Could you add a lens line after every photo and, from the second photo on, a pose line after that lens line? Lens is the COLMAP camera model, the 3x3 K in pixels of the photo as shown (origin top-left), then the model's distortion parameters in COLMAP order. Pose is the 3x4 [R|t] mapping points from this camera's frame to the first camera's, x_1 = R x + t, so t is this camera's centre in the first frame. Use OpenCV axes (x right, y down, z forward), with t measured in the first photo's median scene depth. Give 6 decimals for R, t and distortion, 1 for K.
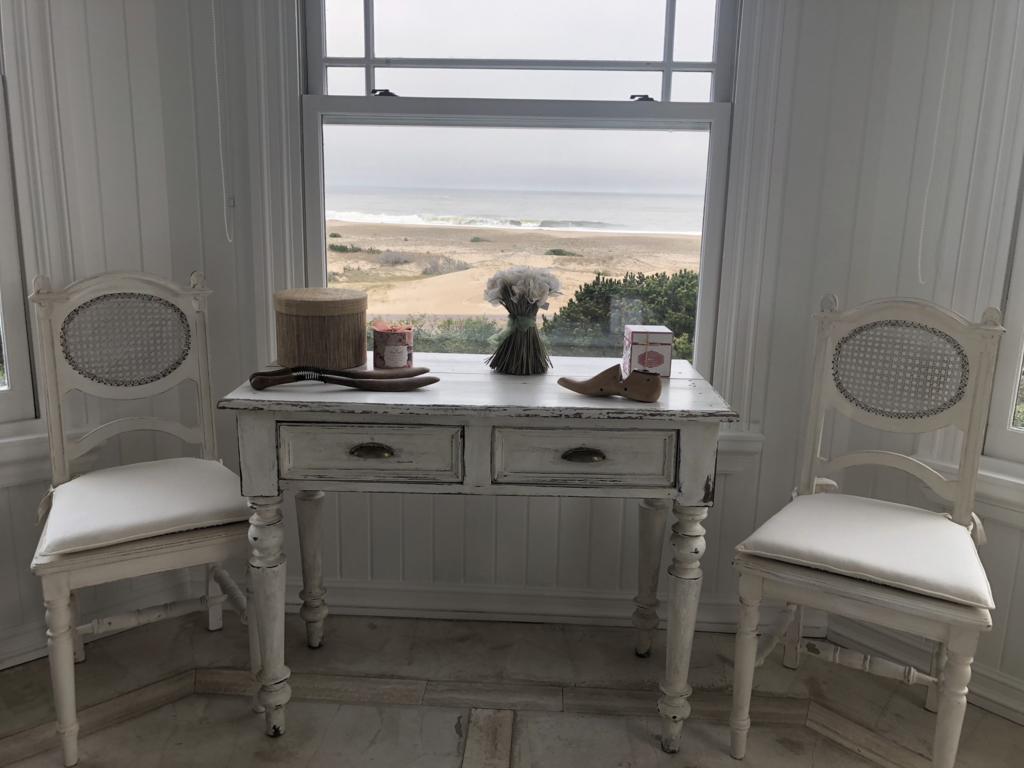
lens RADIAL K [[834.6, 0, 511.0], [0, 834.6, 386.4], [0, 0, 1]] dist [0.011365, -0.013268]
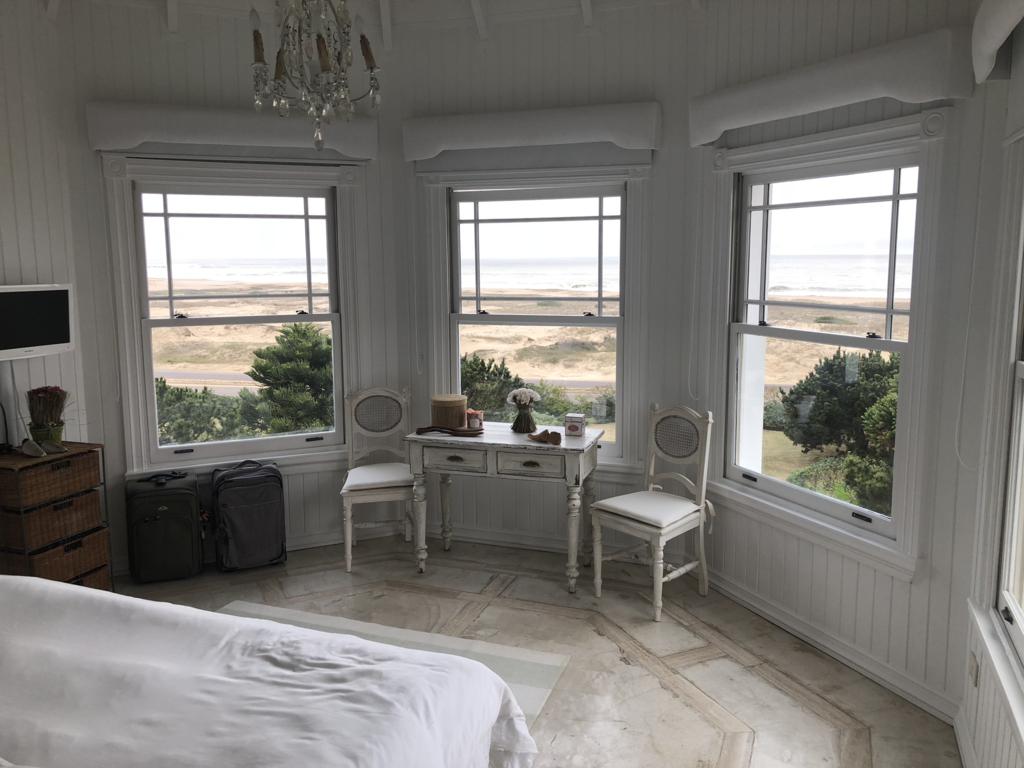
lens RADIAL K [[834.6, 0, 513.5], [0, 834.6, 382.4], [0, 0, 1]] dist [0.011365, -0.013268]
pose [[0.950914, 0.018439, -0.308906, 0.734395], [-0.044207, 0.996079, -0.076626, 0.026681], [0.306282, 0.086521, 0.948001, -1.322225]]
